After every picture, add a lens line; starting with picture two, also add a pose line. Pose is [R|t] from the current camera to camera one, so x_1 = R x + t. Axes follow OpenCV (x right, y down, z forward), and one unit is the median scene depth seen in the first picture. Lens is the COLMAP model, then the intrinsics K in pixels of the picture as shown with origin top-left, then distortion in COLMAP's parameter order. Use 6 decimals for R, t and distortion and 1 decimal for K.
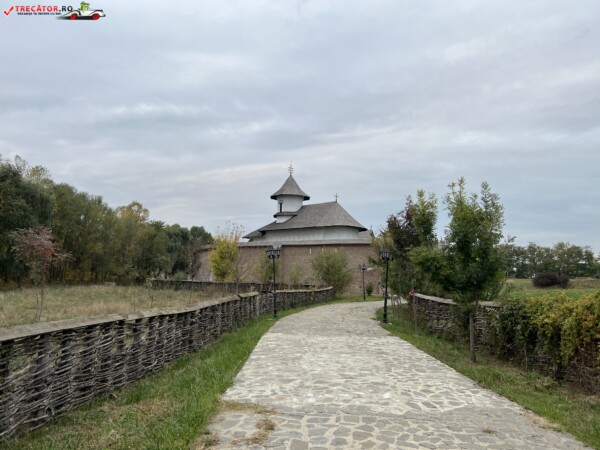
lens RADIAL K [[454.6, 0, 300.0], [0, 454.6, 225.0], [0, 0, 1]] dist [0.006751, 0.000931]
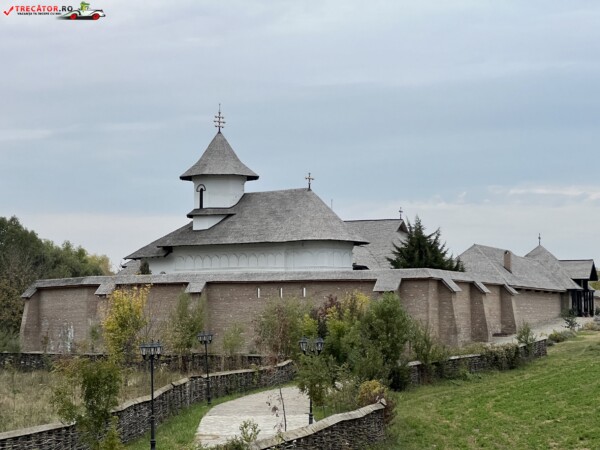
lens RADIAL K [[1332.4, 0, 300.0], [0, 1332.4, 225.0], [0, 0, 1]] dist [0.182592, 0.343493]
pose [[0.998928, -0.027569, 0.037175, 0.011533], [0.025597, 0.998292, 0.052512, -0.085997], [-0.038559, -0.051504, 0.997928, -0.486213]]
